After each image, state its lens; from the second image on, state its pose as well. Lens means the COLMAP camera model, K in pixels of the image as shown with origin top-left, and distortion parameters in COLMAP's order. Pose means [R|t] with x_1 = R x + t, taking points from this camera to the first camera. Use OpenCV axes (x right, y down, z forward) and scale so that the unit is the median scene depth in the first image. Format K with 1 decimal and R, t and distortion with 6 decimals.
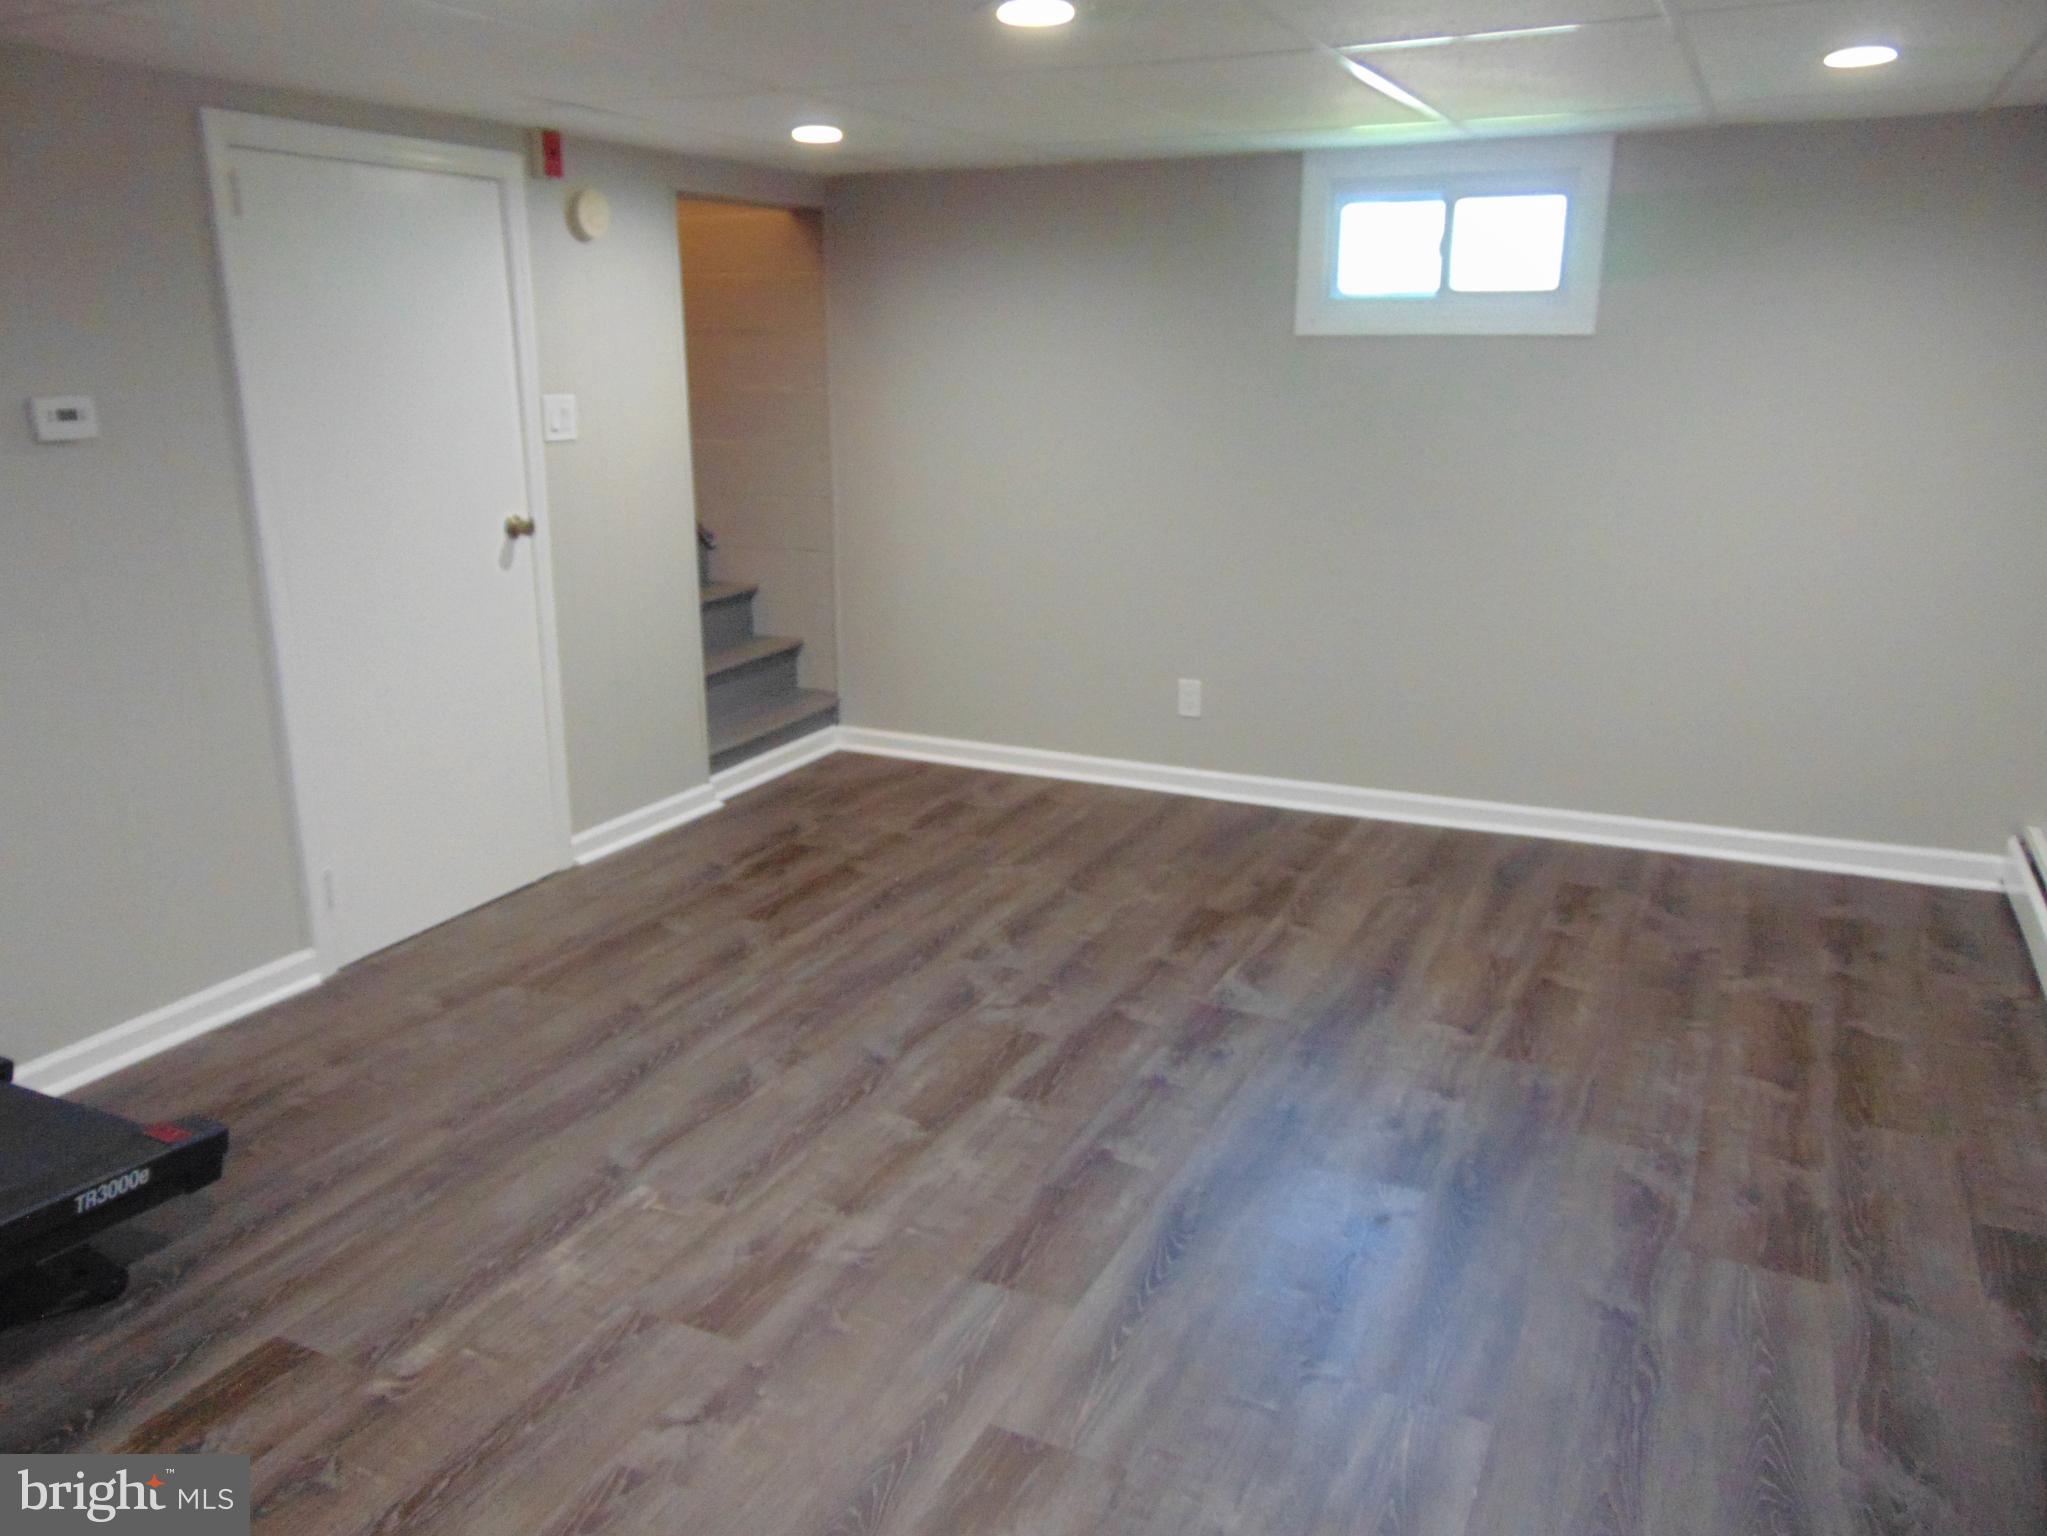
lens RADIAL K [[1538.7, 0, 1023.0], [0, 1538.7, 763.0], [0, 0, 1]] dist [-0.018183, 0.055875]
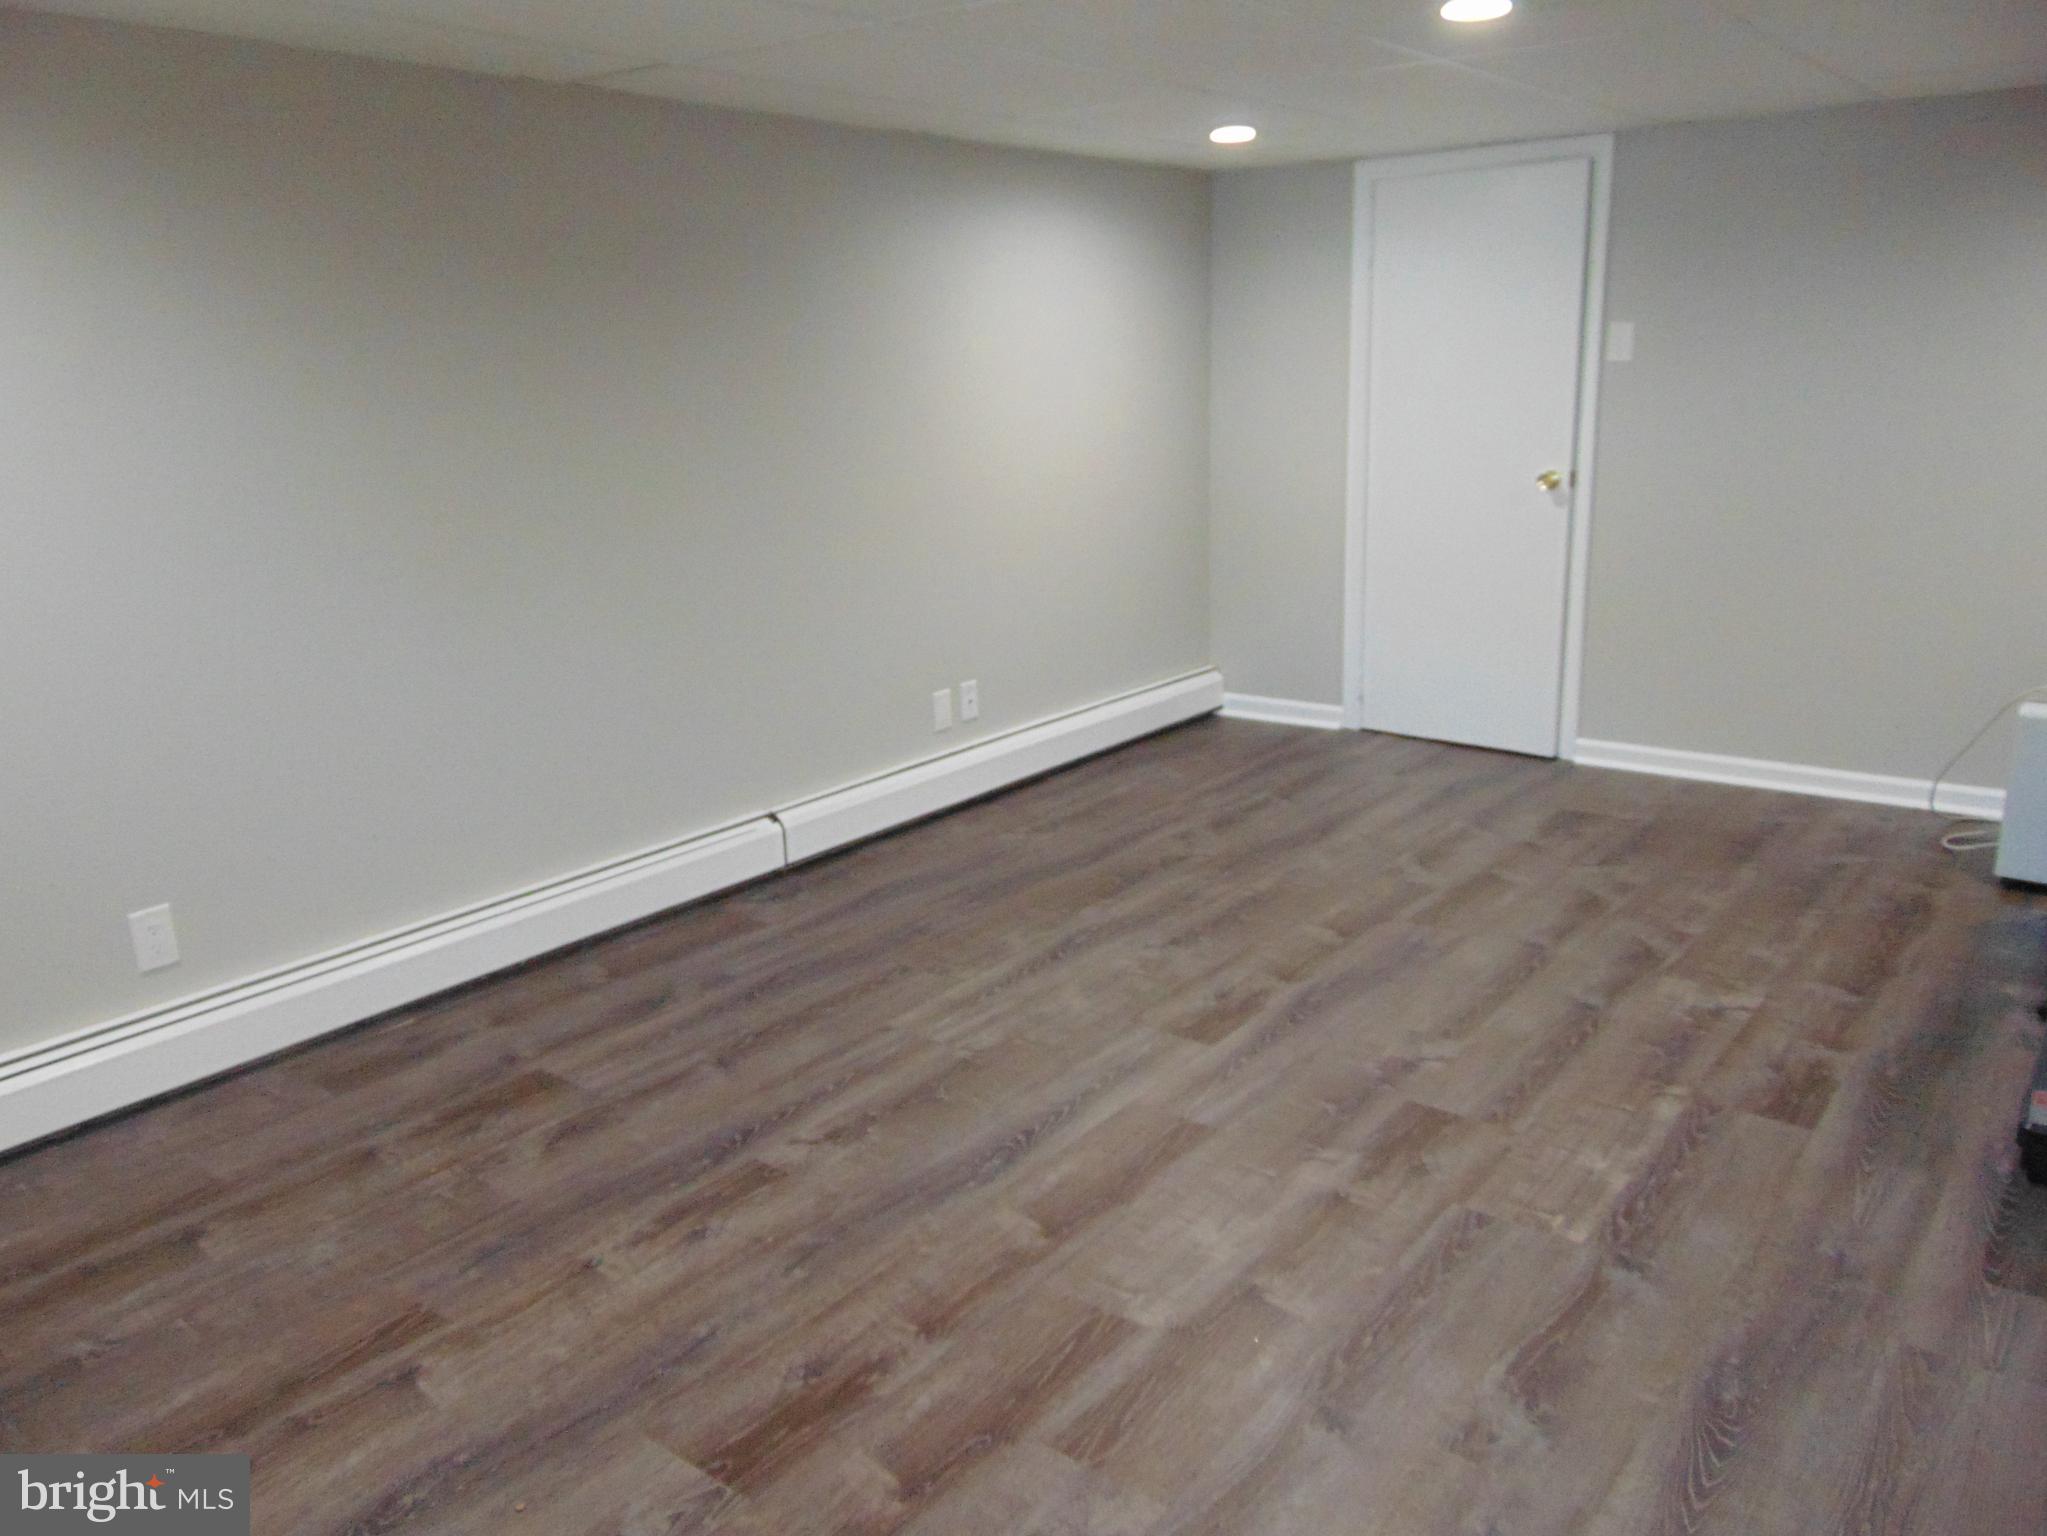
lens RADIAL K [[1538.7, 0, 1018.2], [0, 1538.7, 767.3], [0, 0, 1]] dist [-0.018183, 0.055875]
pose [[-0.977474, -0.030354, 0.208862, -0.110145], [0.080465, 0.861265, 0.501745, -0.436676], [-0.195115, 0.507248, -0.839422, 1.692201]]
